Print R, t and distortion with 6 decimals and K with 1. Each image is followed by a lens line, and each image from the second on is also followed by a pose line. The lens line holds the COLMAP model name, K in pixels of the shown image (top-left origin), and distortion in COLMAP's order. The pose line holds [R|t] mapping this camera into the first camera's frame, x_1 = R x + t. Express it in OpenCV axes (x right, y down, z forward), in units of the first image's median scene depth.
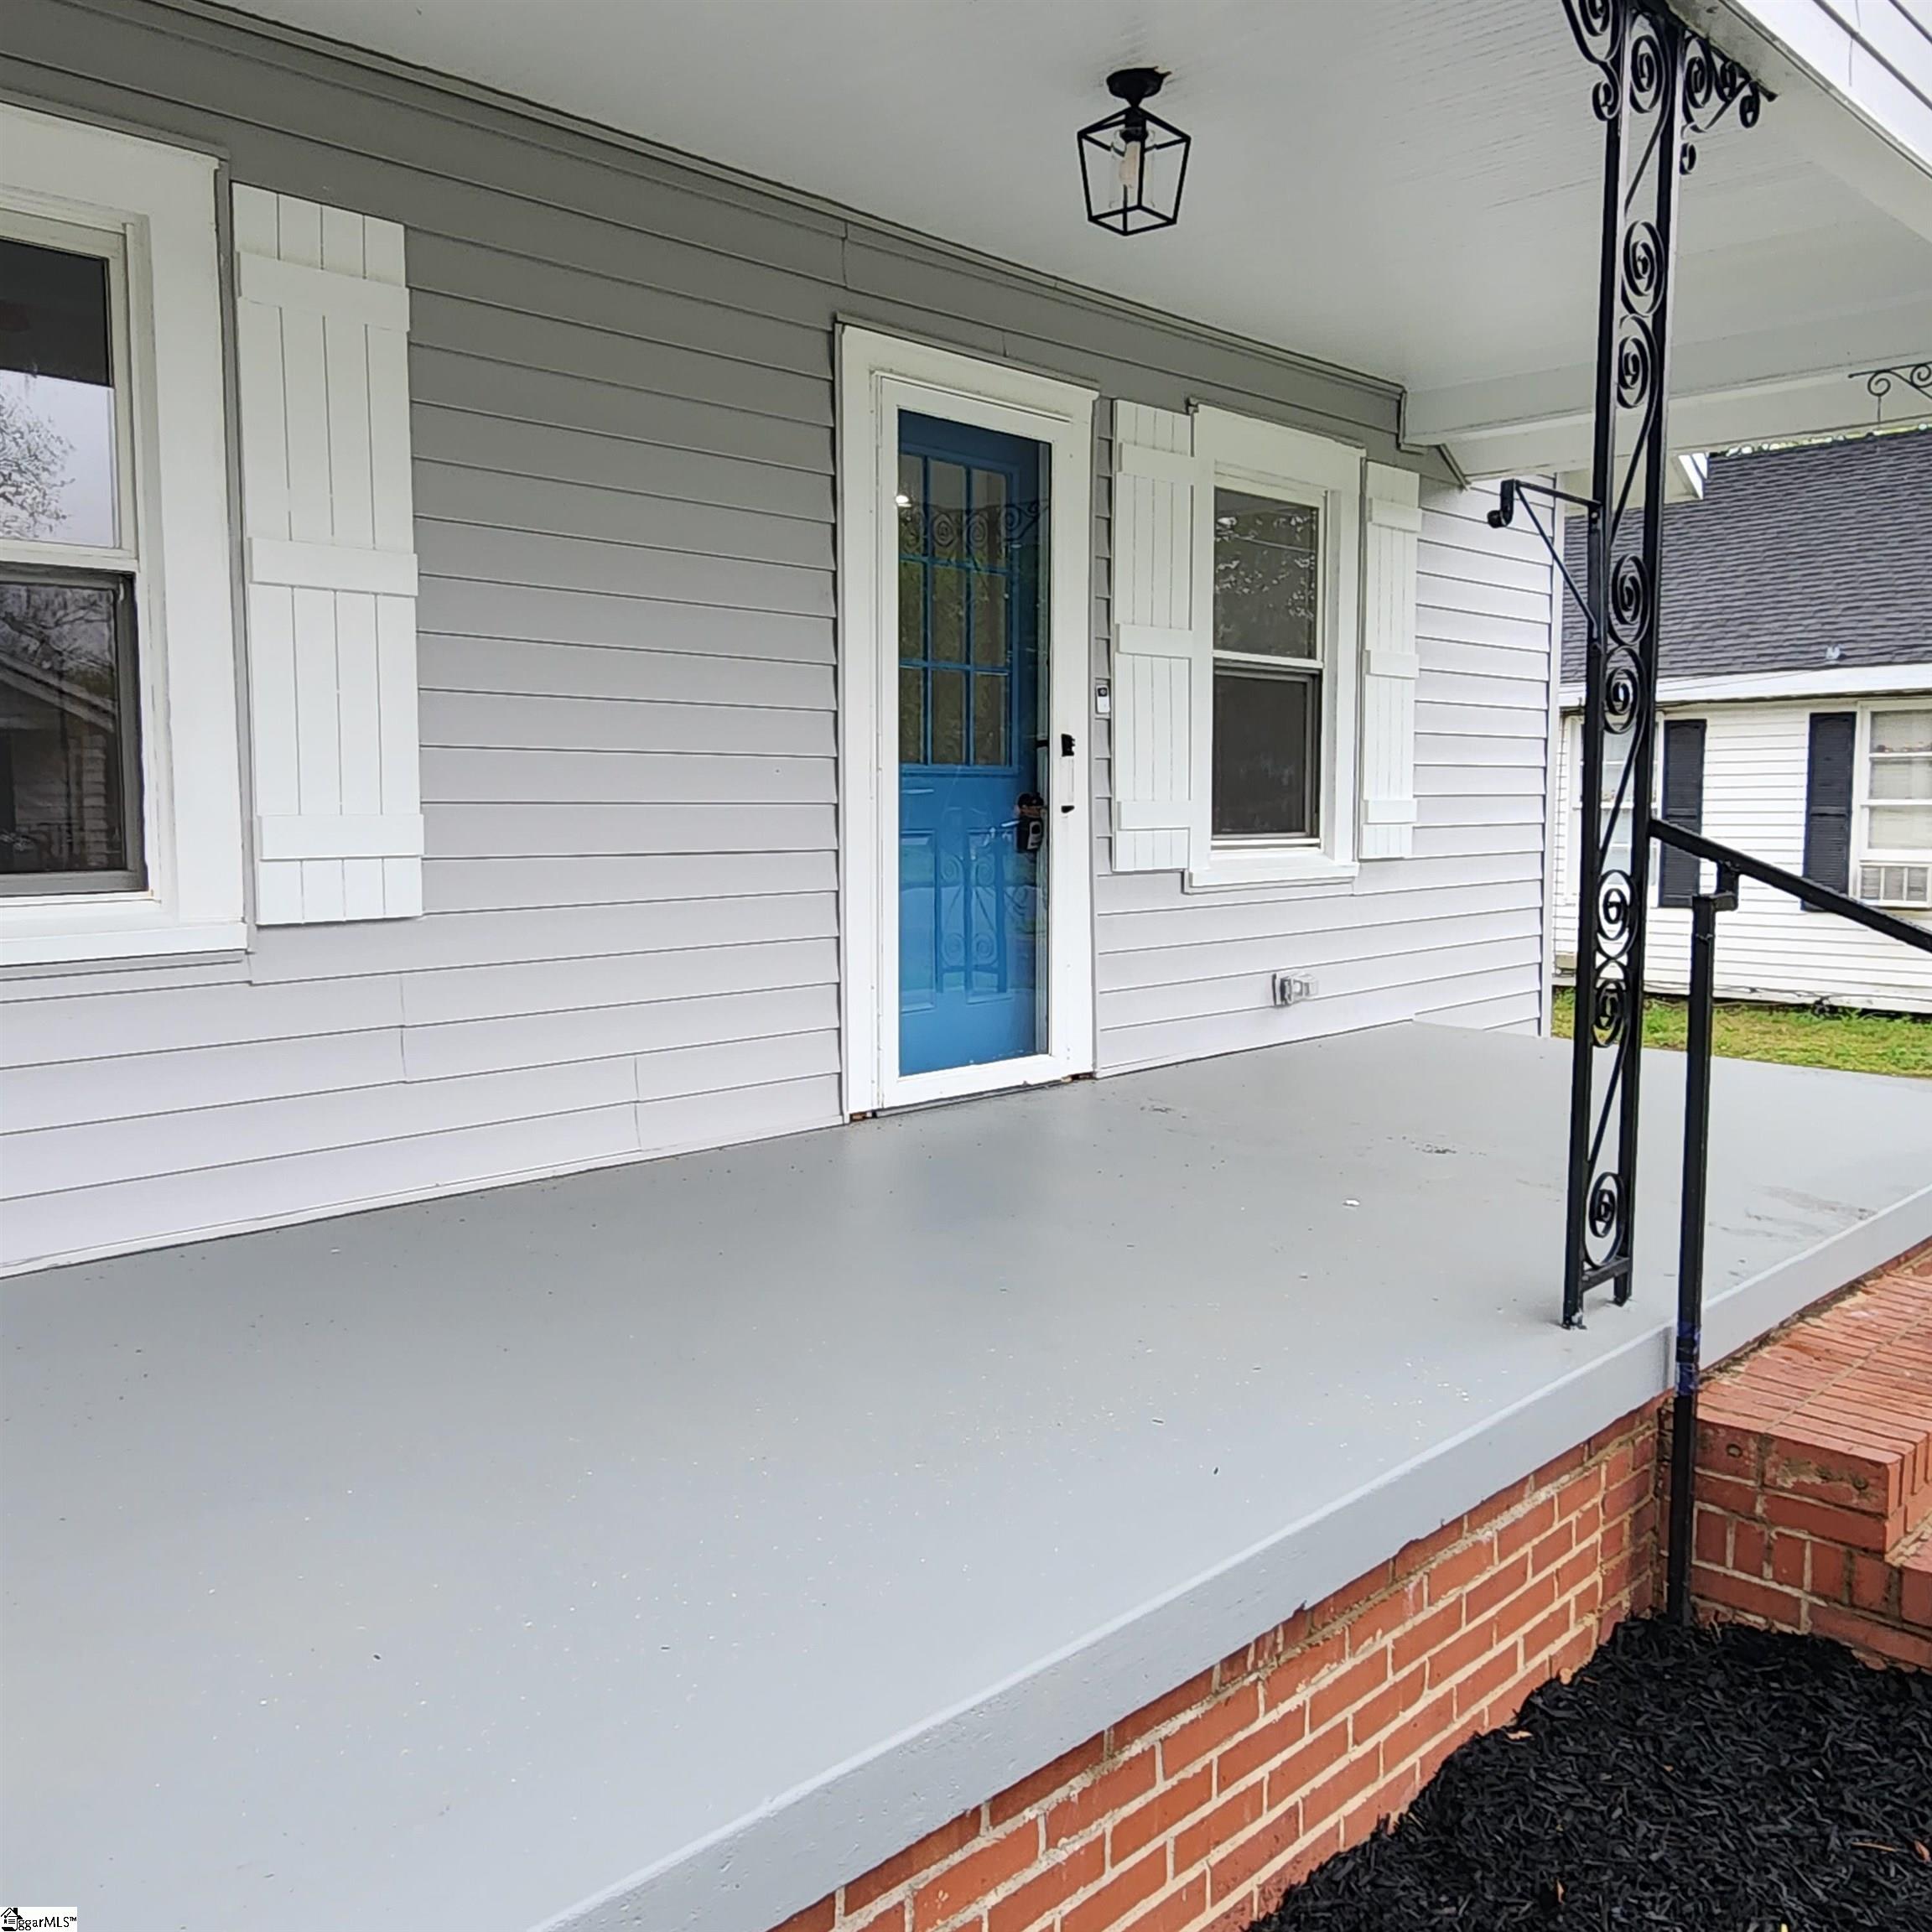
lens RADIAL K [[1706.6, 0, 971.5], [0, 1706.6, 948.4], [0, 0, 1]] dist [-0.000085, -0.006152]
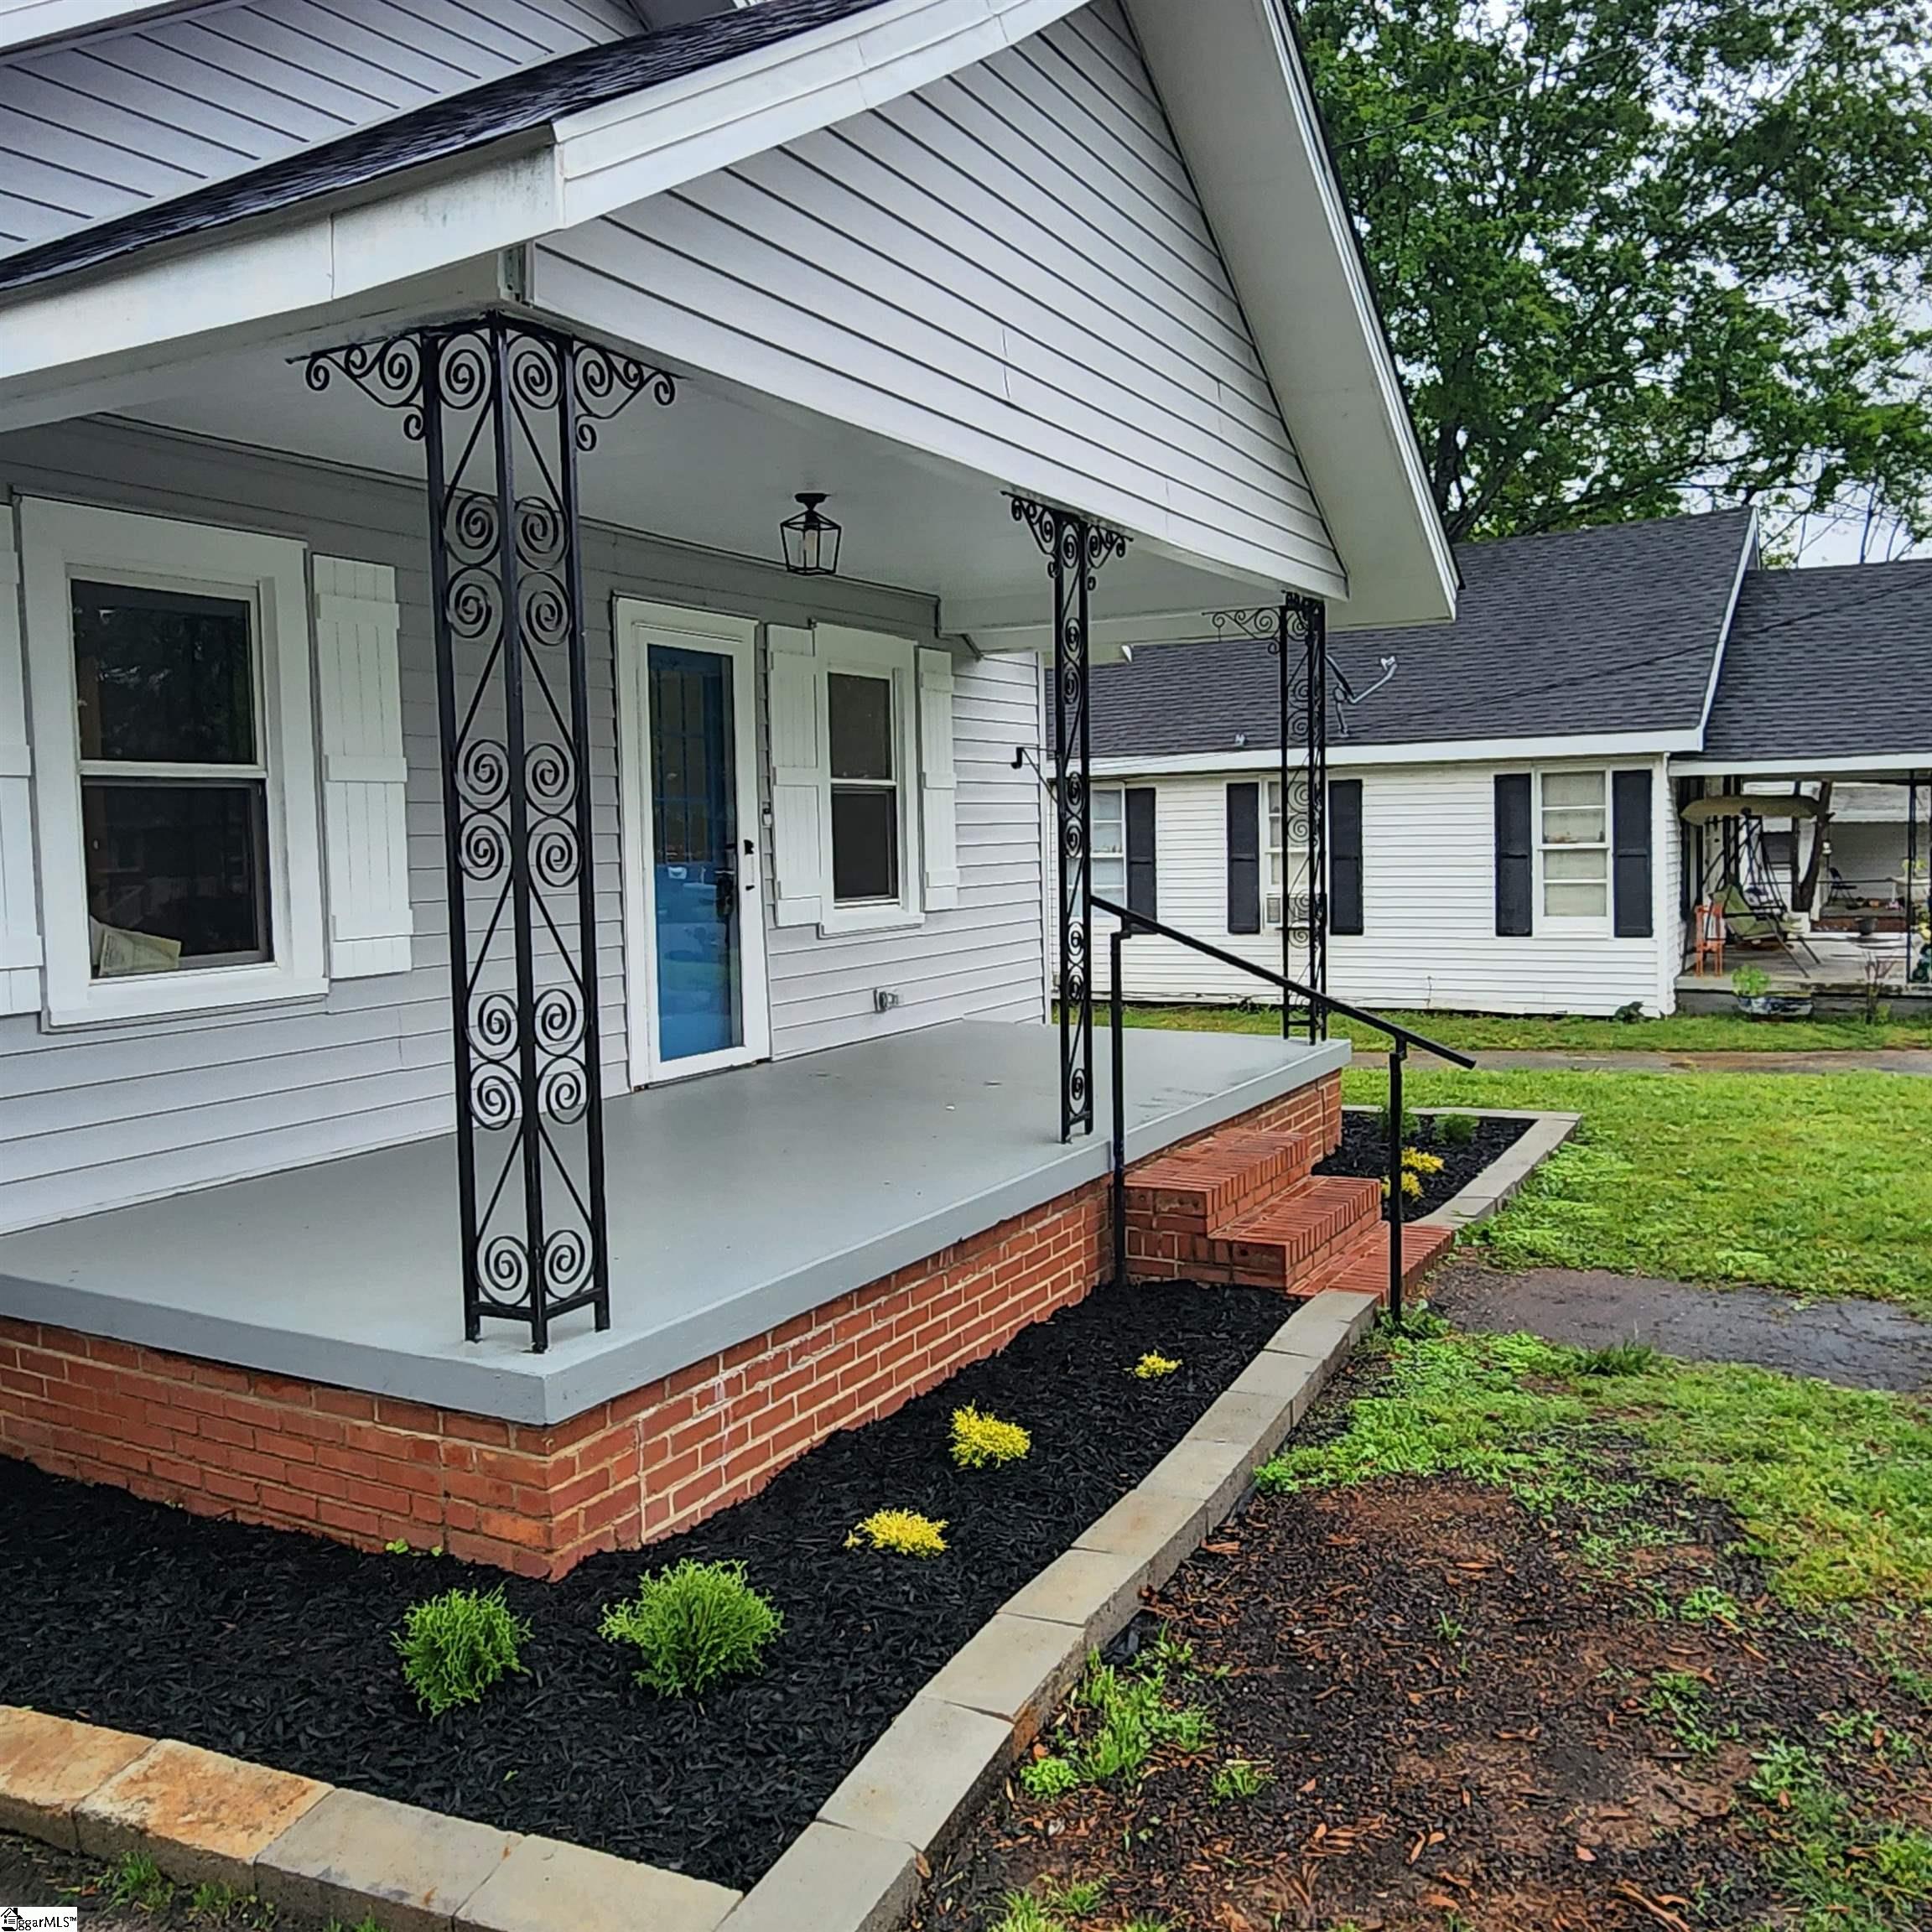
lens RADIAL K [[1706.6, 0, 971.5], [0, 1706.6, 948.4], [0, 0, 1]] dist [-0.000085, -0.006152]
pose [[0.959806, -0.038713, 0.277980, -0.185258], [0.045281, 0.998825, -0.017247, 0.009466], [-0.276986, 0.029141, 0.960432, -0.550285]]
